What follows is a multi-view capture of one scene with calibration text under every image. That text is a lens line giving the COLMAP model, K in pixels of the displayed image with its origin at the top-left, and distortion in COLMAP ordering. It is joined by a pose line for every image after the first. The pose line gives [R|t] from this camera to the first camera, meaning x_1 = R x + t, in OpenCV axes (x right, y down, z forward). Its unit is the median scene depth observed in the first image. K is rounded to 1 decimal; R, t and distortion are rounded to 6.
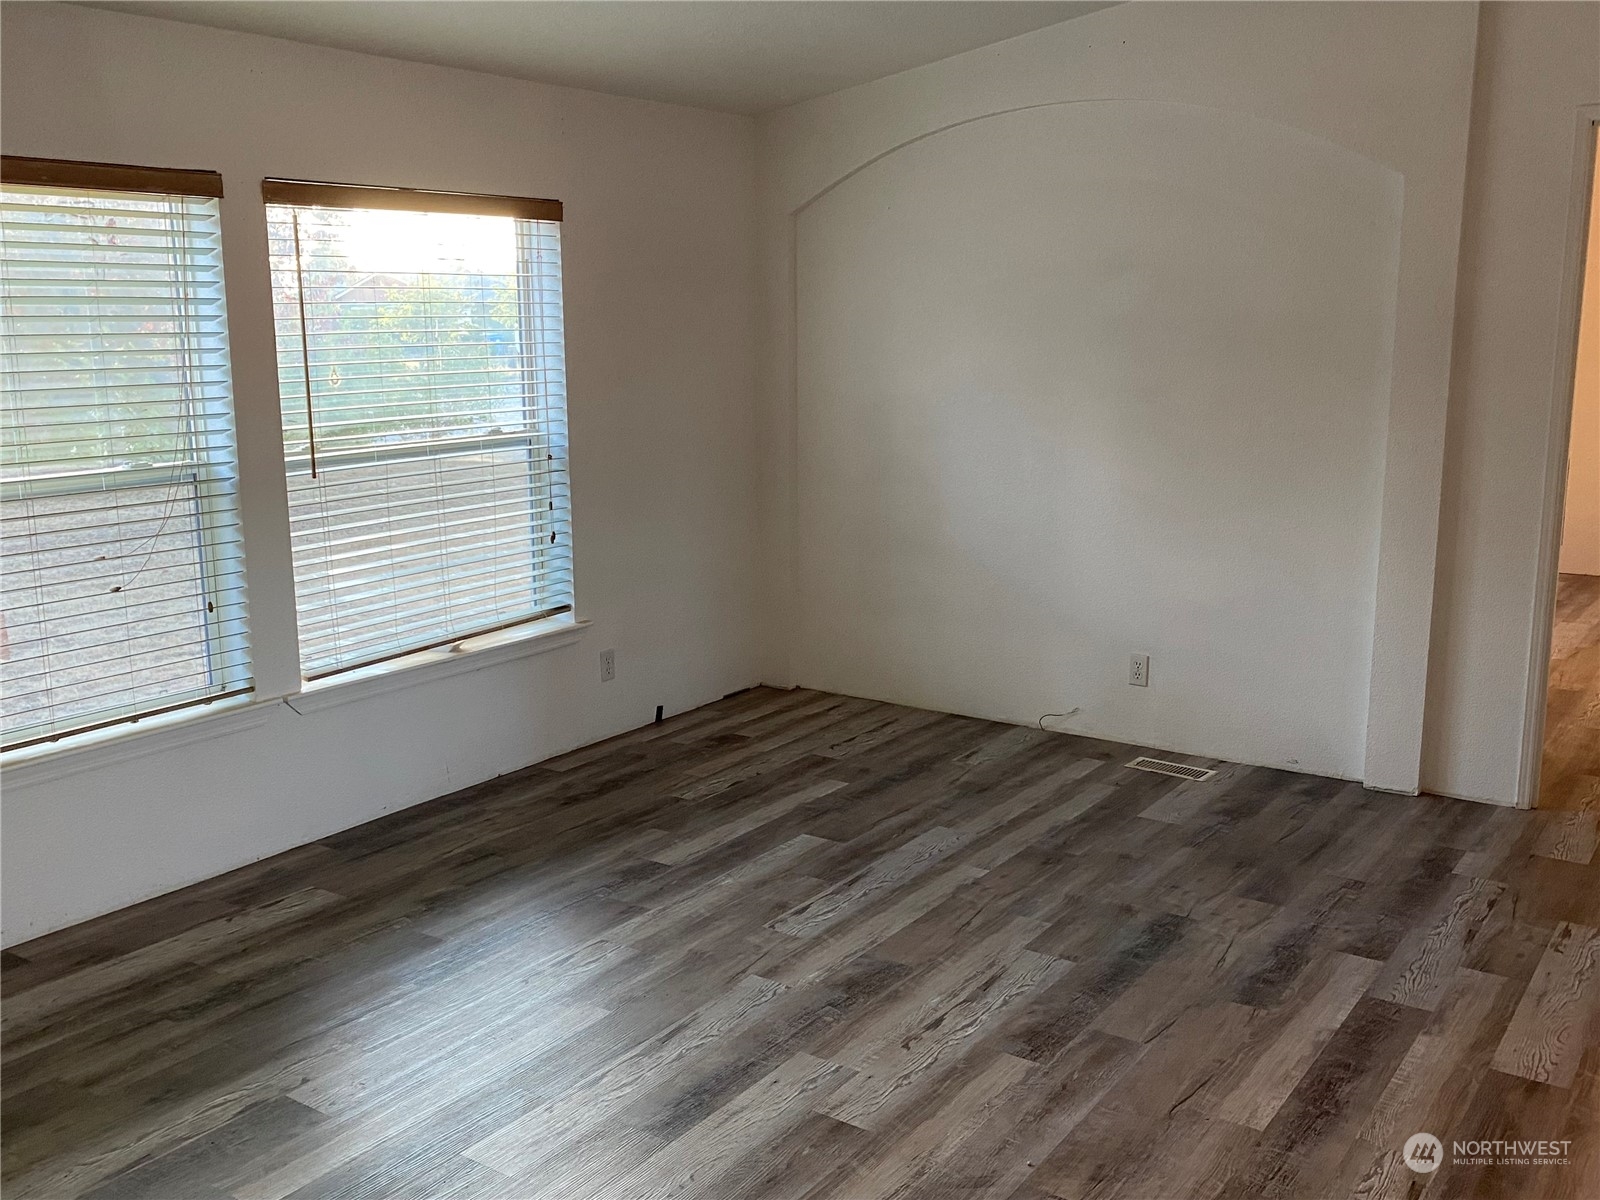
lens RADIAL K [[1496.6, 0, 800.0], [0, 1496.6, 600.0], [0, 0, 1]] dist [0.198644, -0.410500]
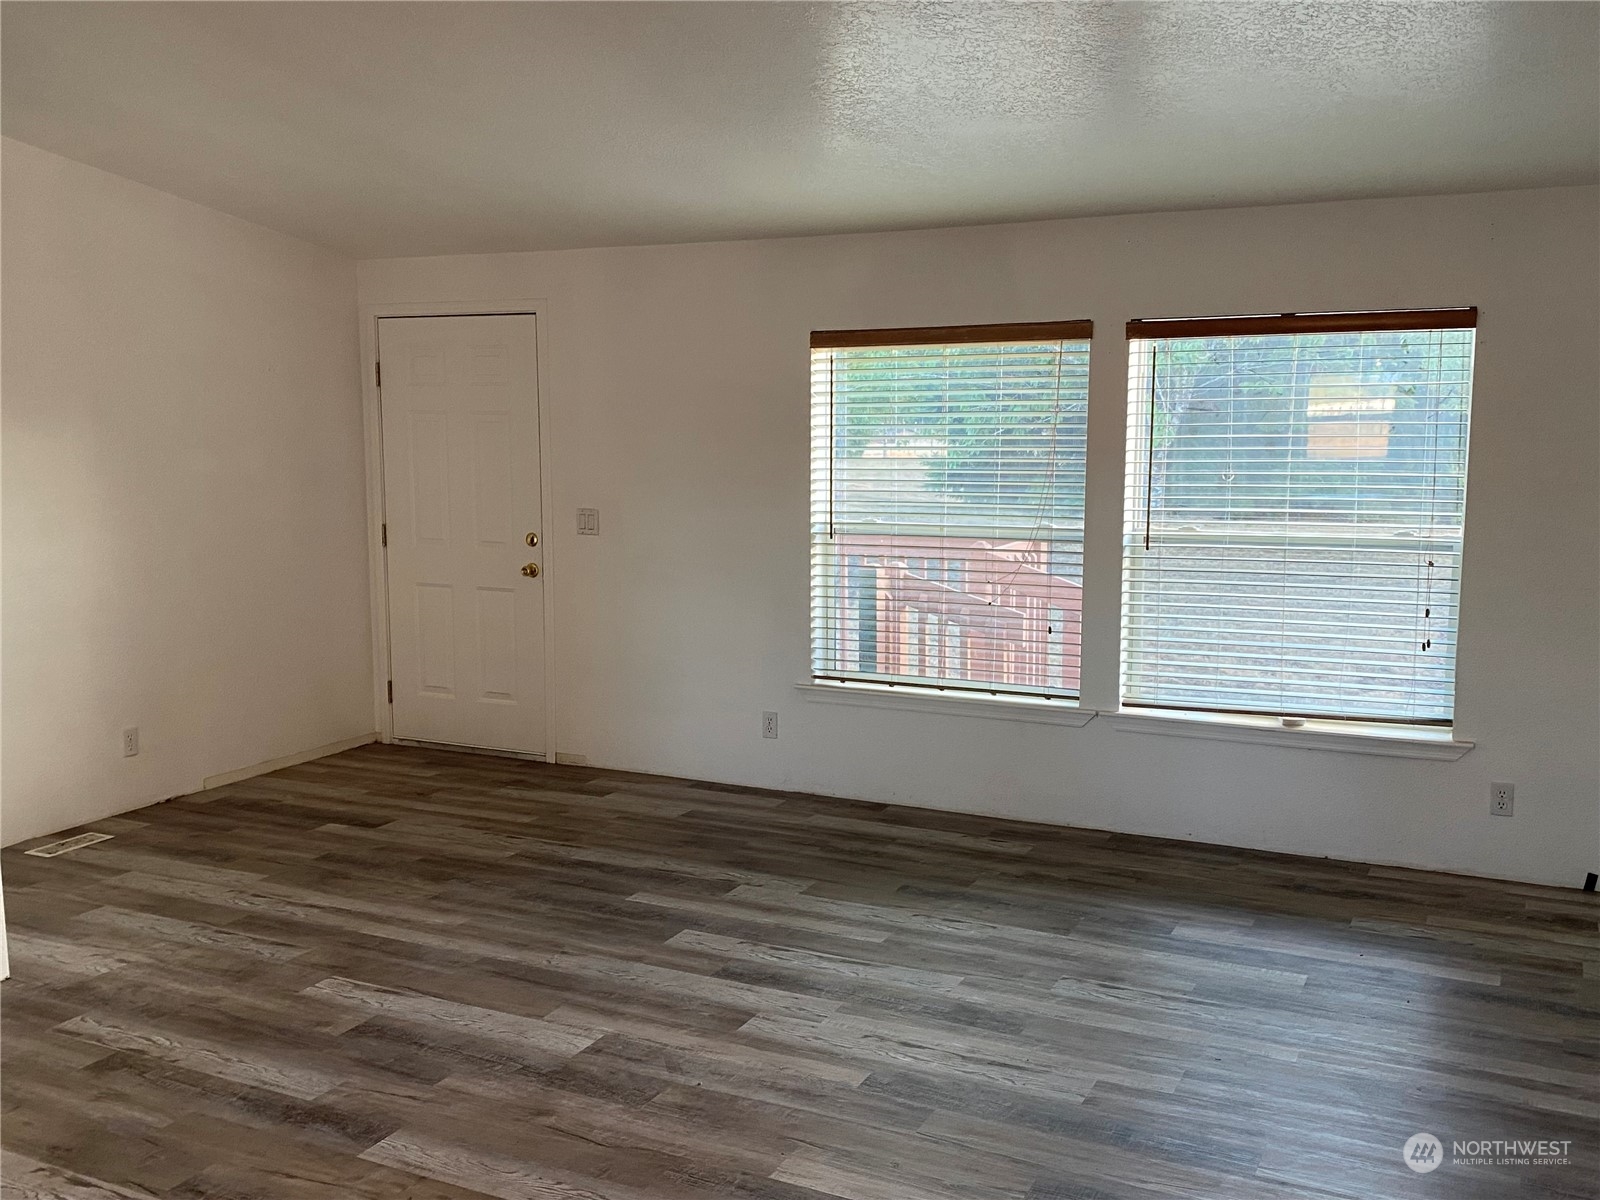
lens RADIAL K [[1473.6, 0, 791.0], [0, 1473.6, 628.8], [0, 0, 1]] dist [0.005228, -0.001565]
pose [[0.131426, 0.143576, -0.980874, 0.895353], [-0.184462, 0.975718, 0.118105, -0.110849], [0.974013, 0.165412, 0.154719, 0.557317]]
